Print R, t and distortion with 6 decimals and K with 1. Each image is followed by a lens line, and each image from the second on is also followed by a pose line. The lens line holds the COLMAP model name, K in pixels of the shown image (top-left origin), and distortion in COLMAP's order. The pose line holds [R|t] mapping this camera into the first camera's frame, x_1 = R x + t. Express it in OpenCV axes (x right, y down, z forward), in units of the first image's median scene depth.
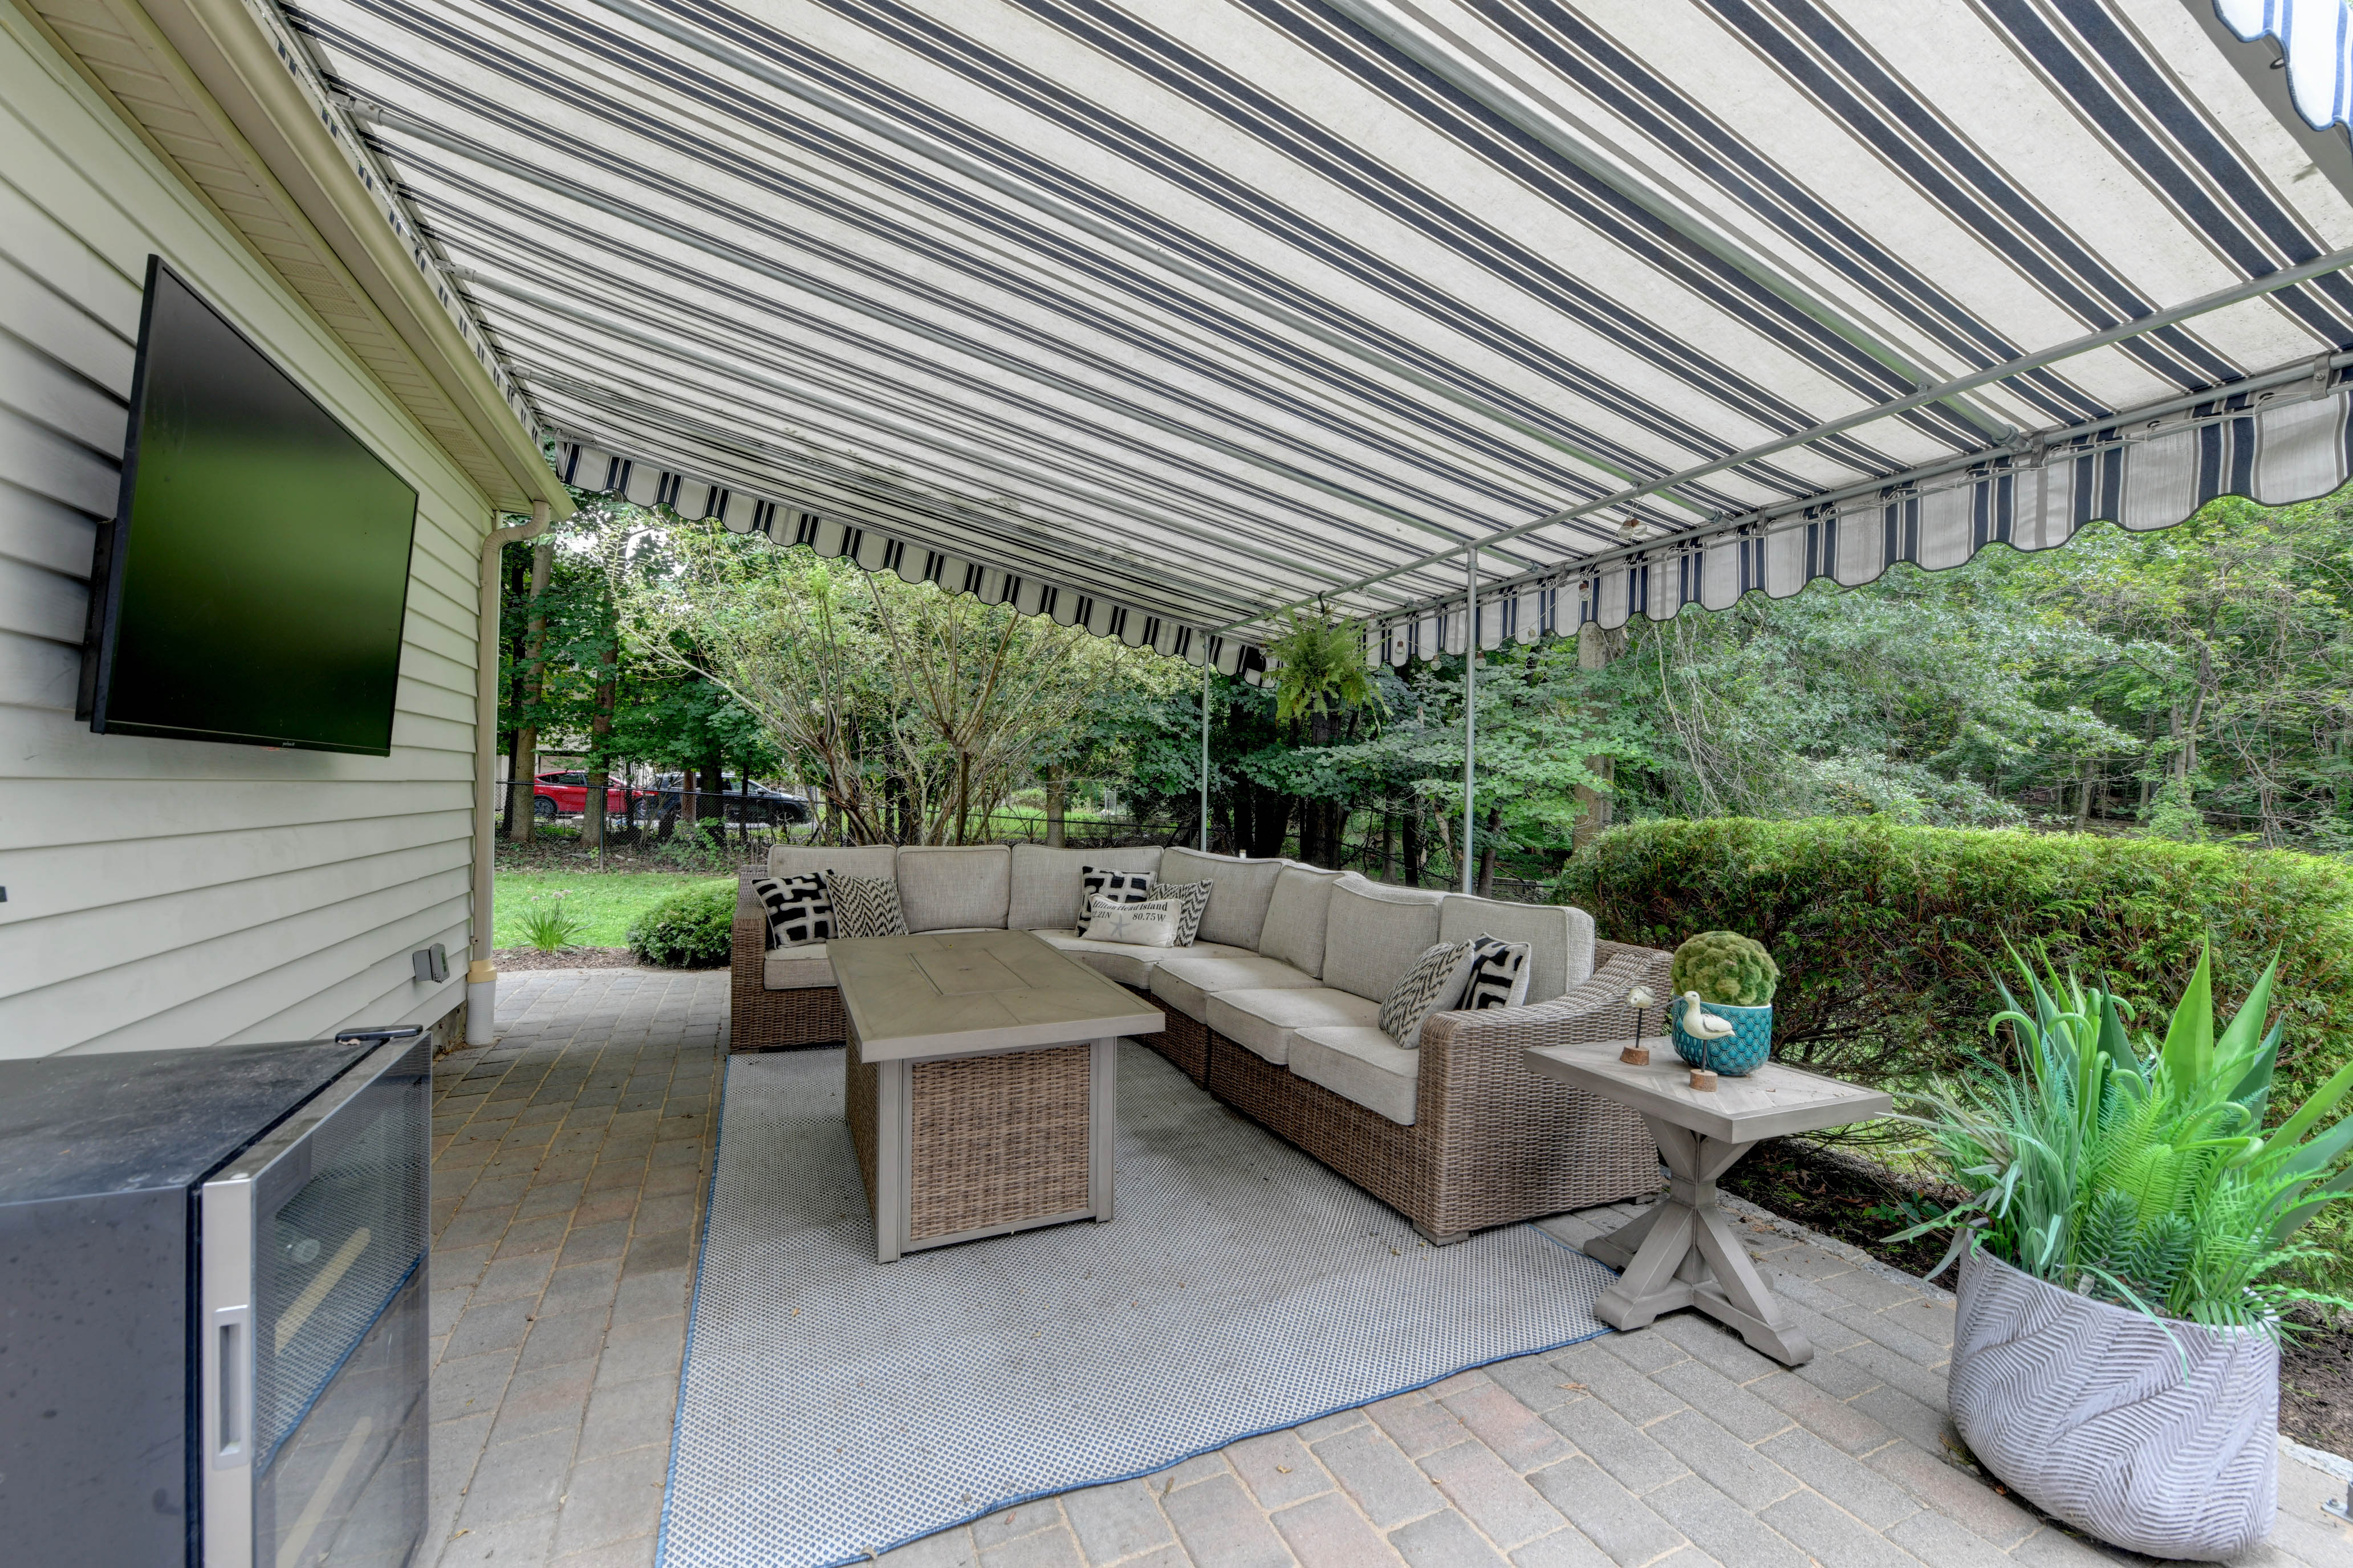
lens RADIAL K [[928.7, 0, 1173.5], [0, 928.7, 789.2], [0, 0, 1]] dist [-0.008287, -0.000951]
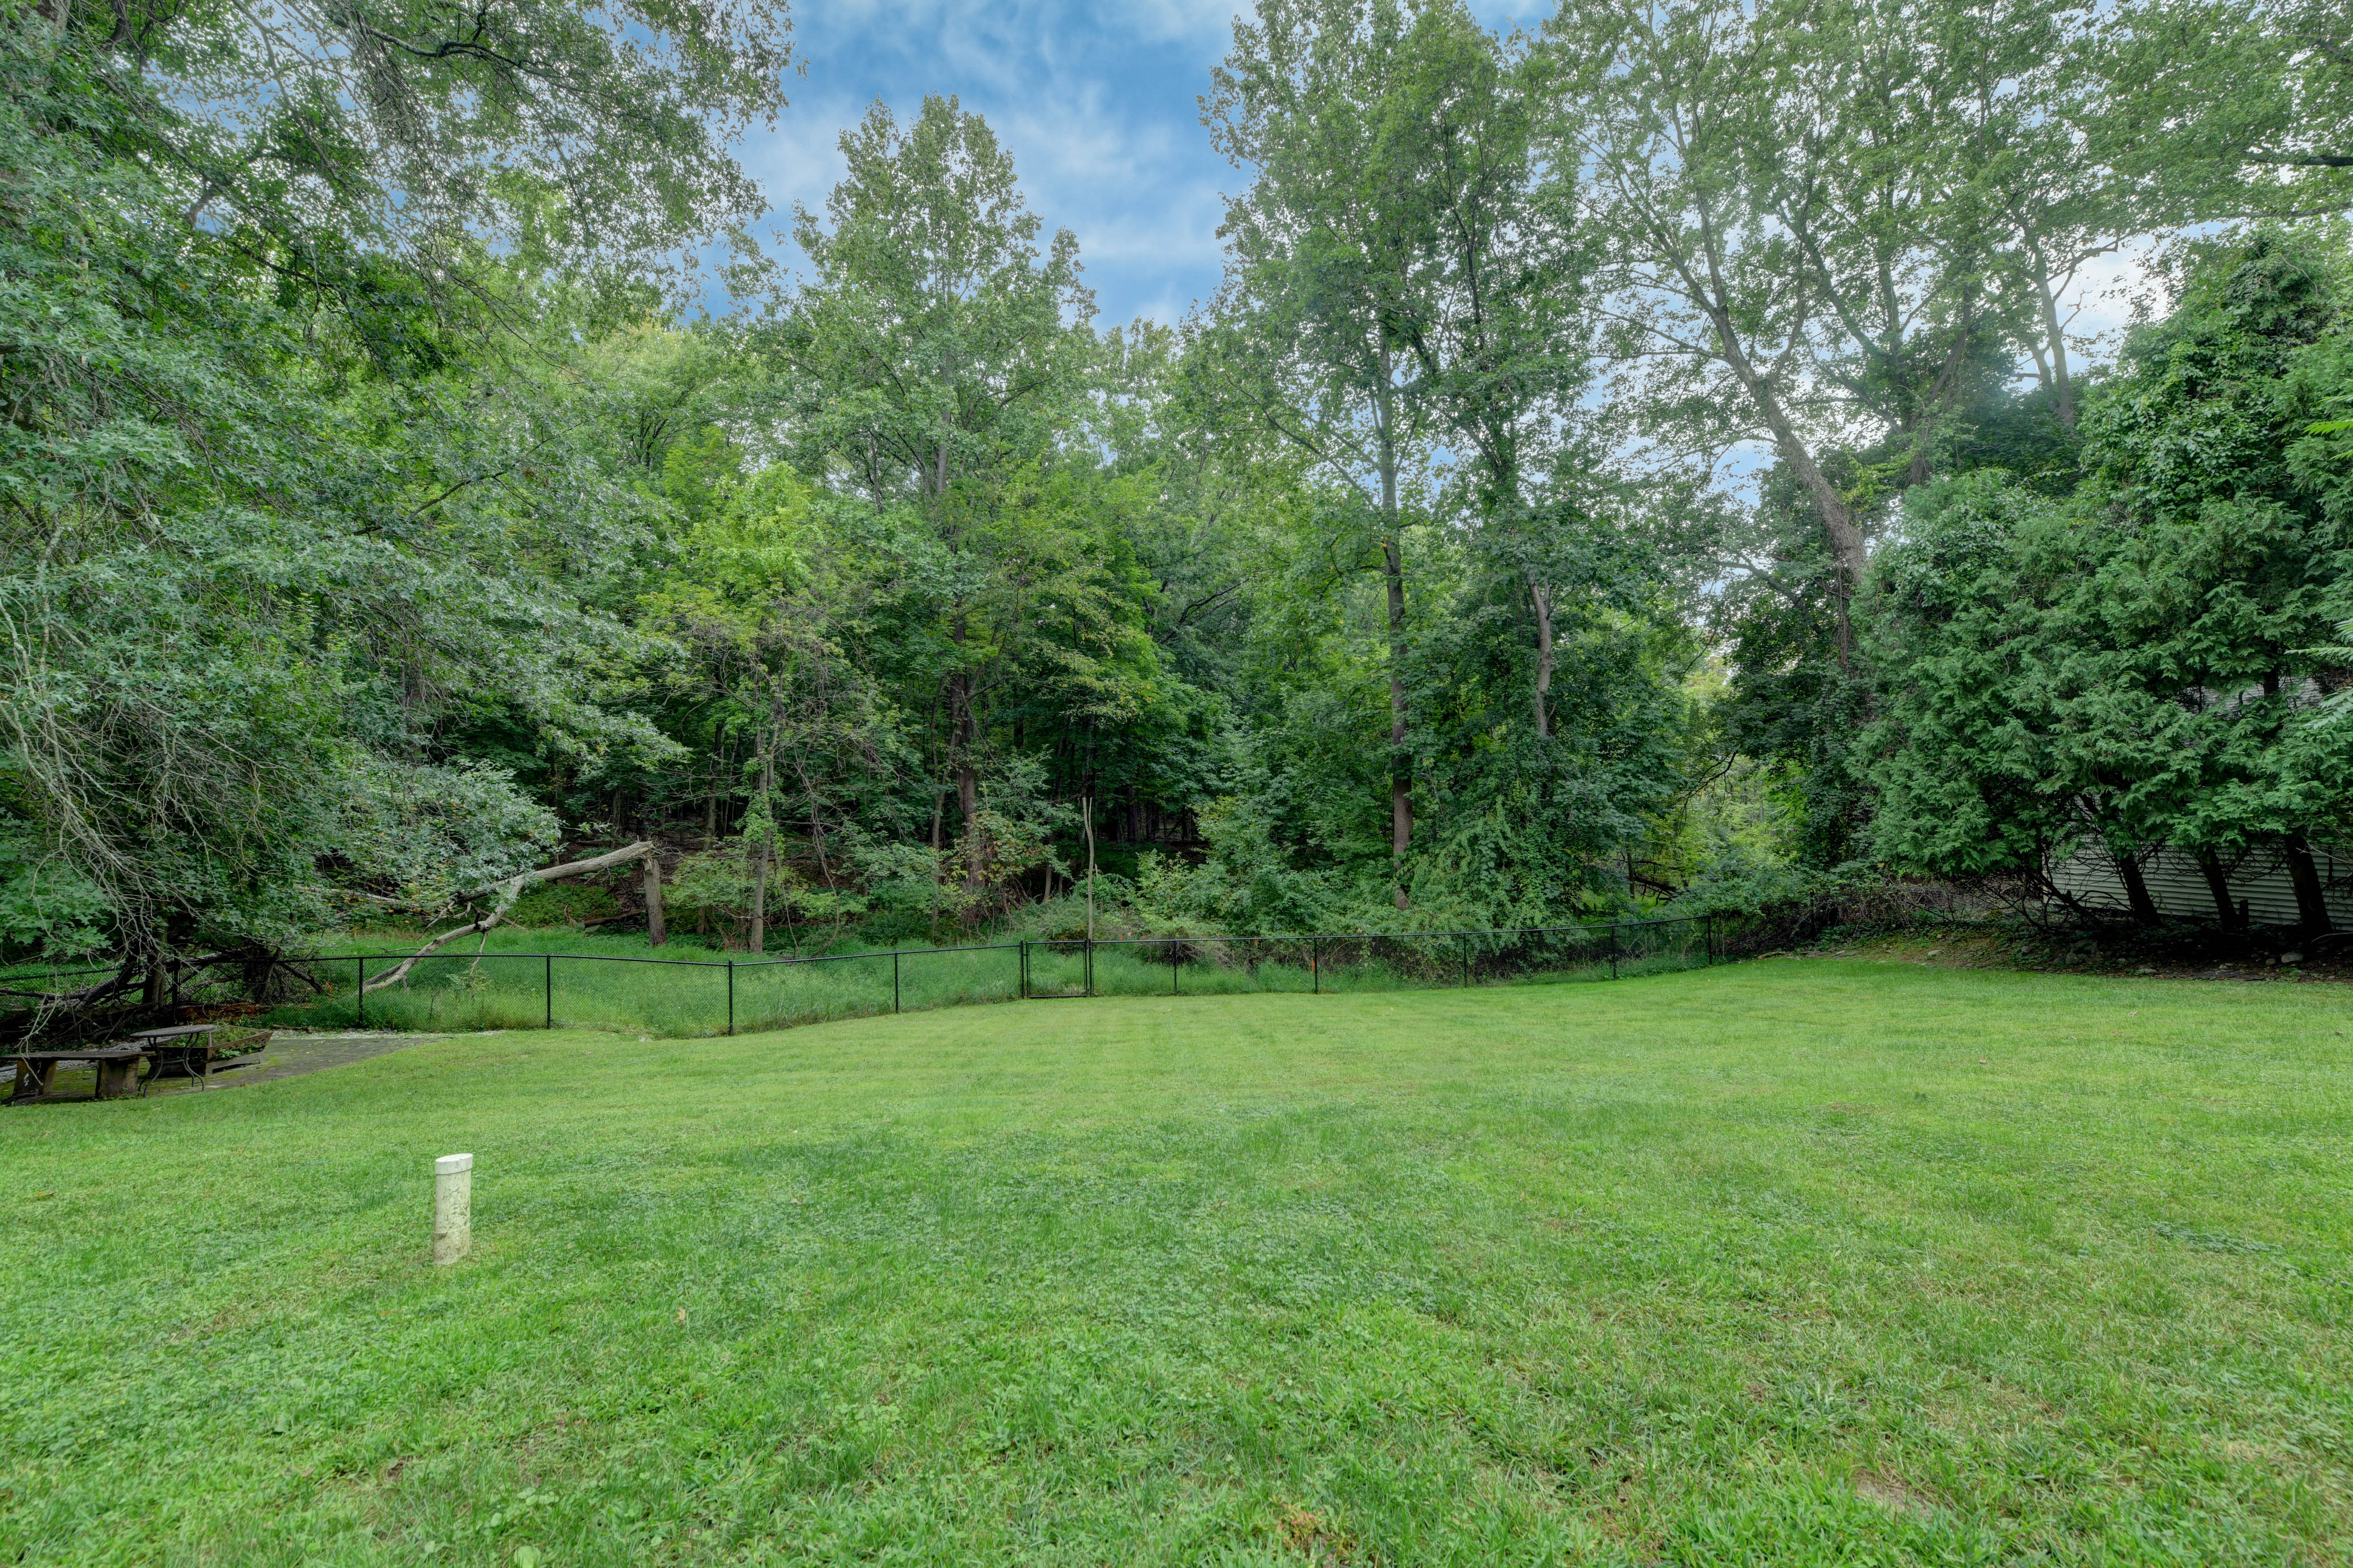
lens RADIAL K [[928.7, 0, 1185.2], [0, 928.7, 785.5], [0, 0, 1]] dist [-0.008287, -0.000951]
pose [[0.344357, 0.007330, 0.938810, 0.205218], [0.021668, 0.999641, -0.015753, 0.010188], [-0.938589, 0.025767, 0.344074, 0.100548]]
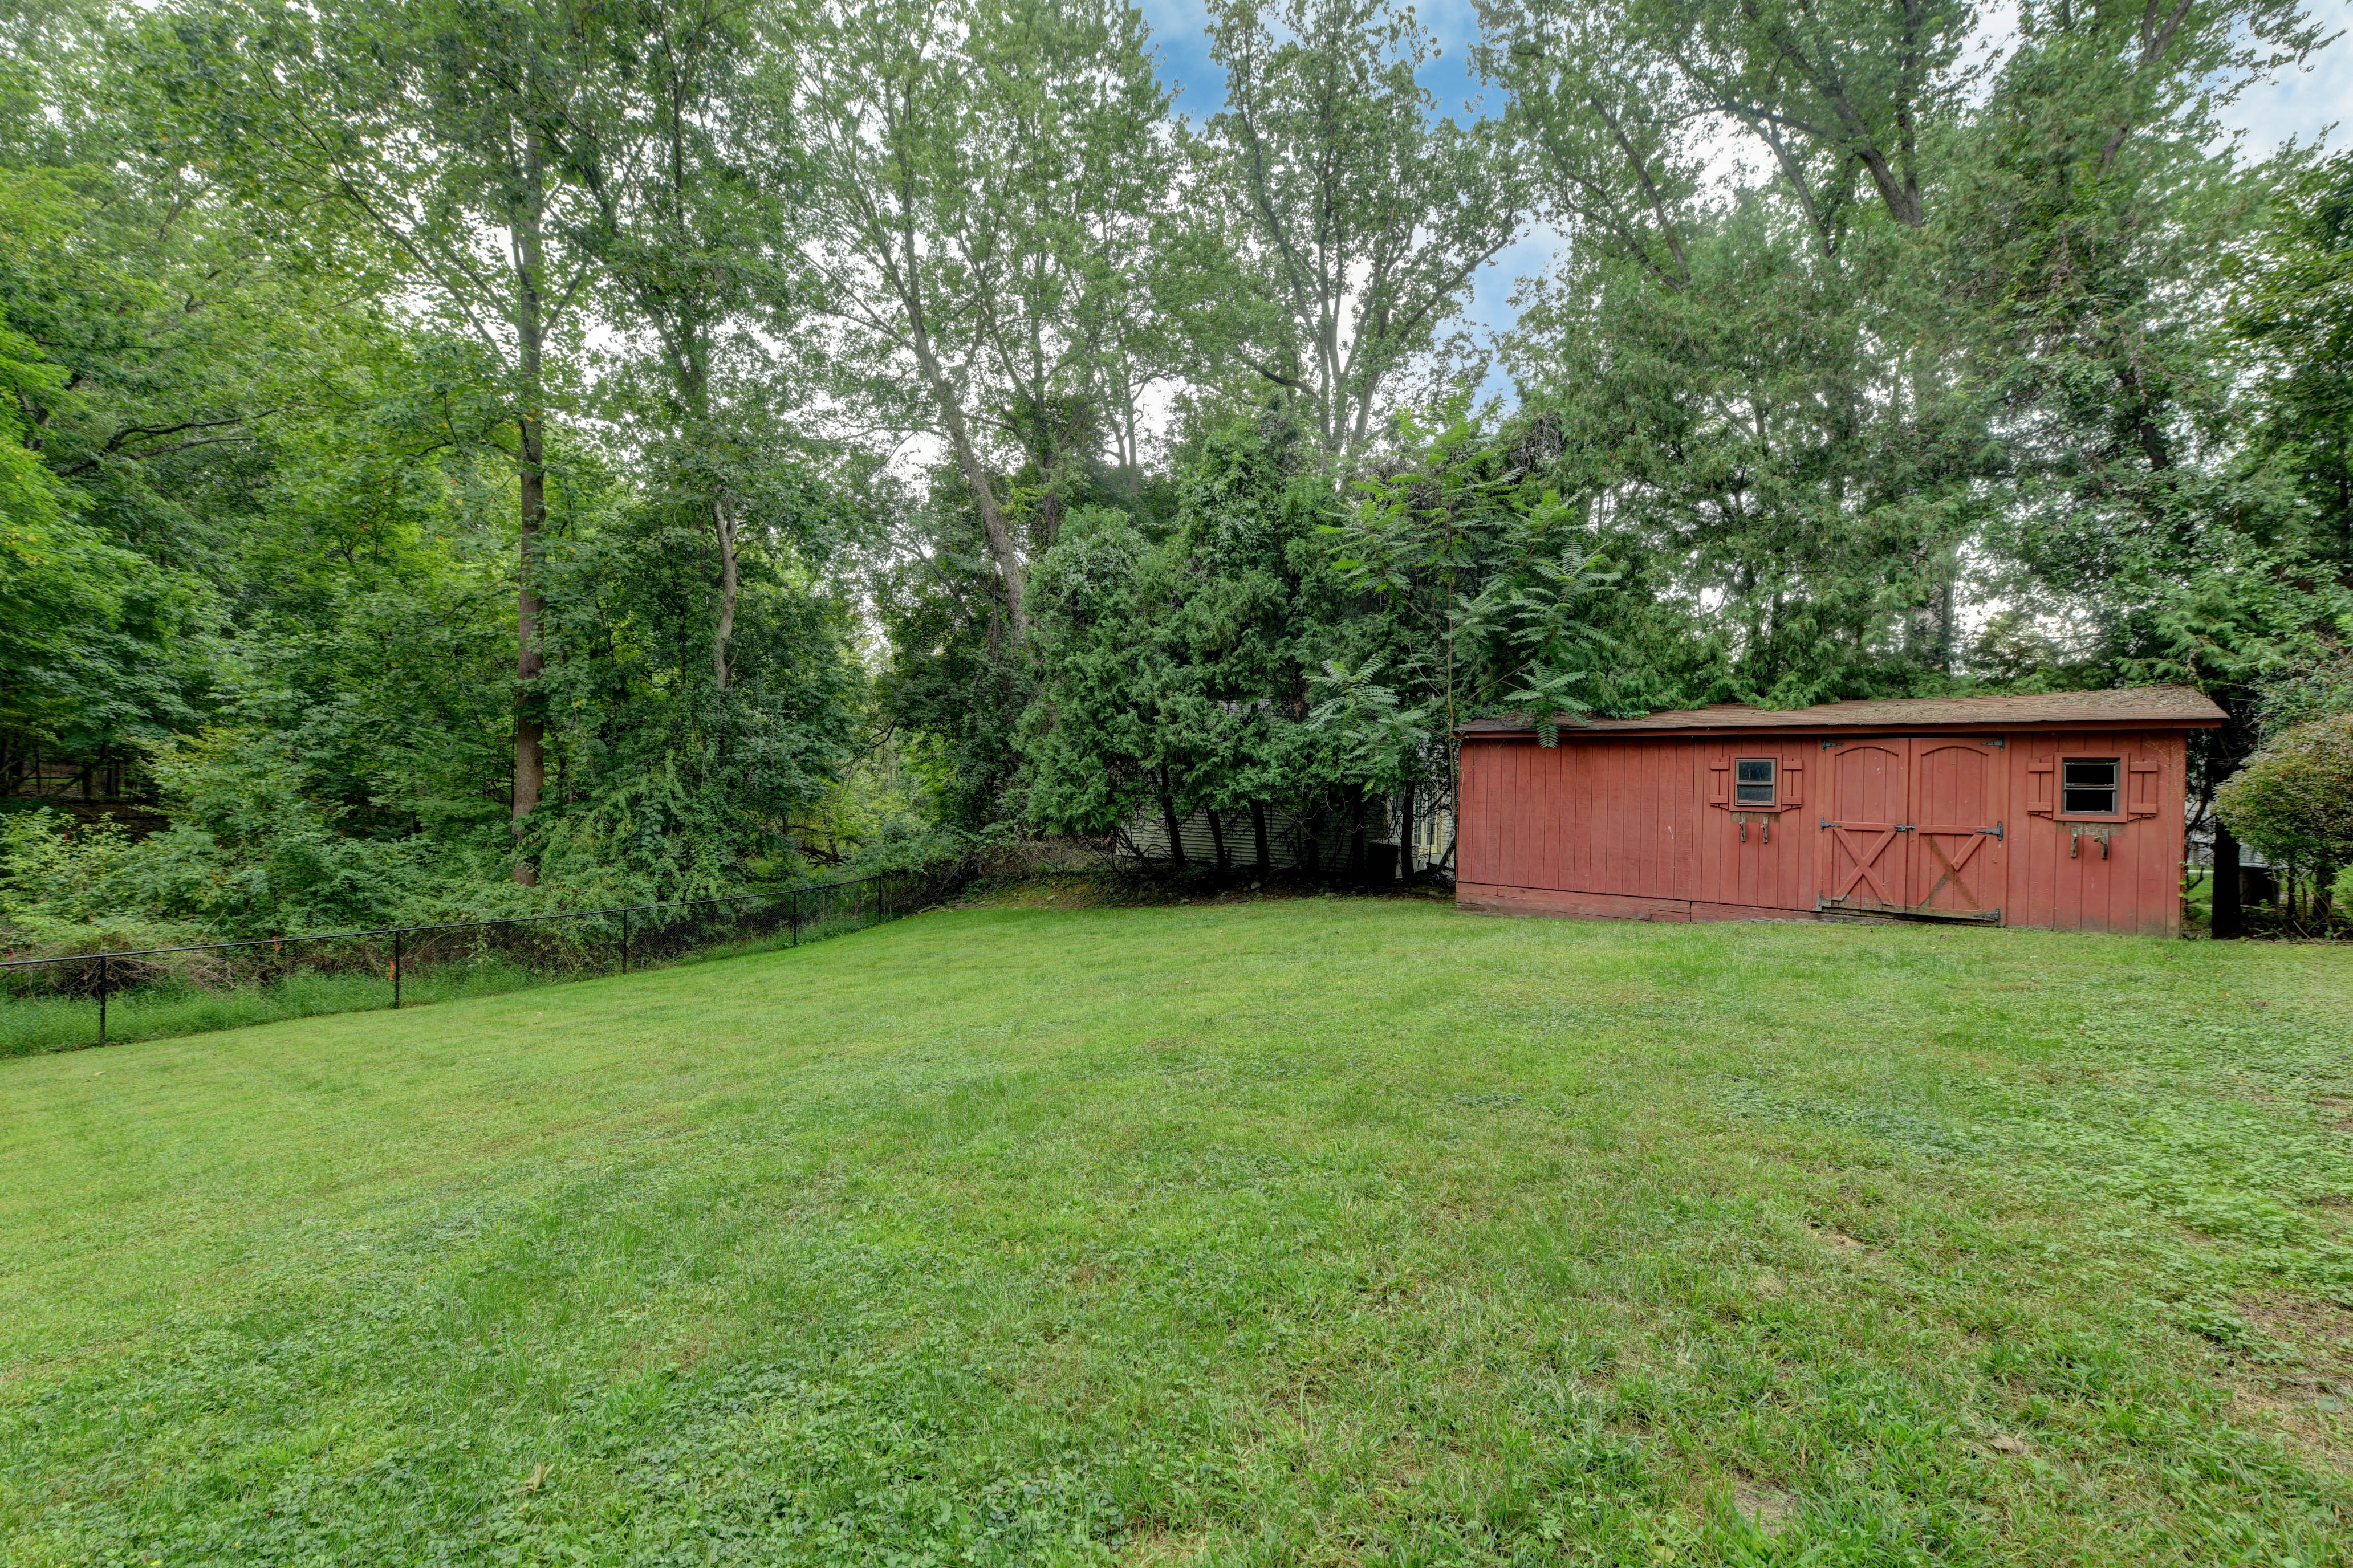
lens RADIAL K [[928.7, 0, 1182.4], [0, 928.7, 783.8], [0, 0, 1]] dist [-0.008287, -0.000951]
pose [[-0.501868, -0.026192, 0.864547, 0.289089], [-0.029818, 0.999471, 0.012970, 0.022064], [-0.864430, -0.019270, -0.502384, 0.163507]]
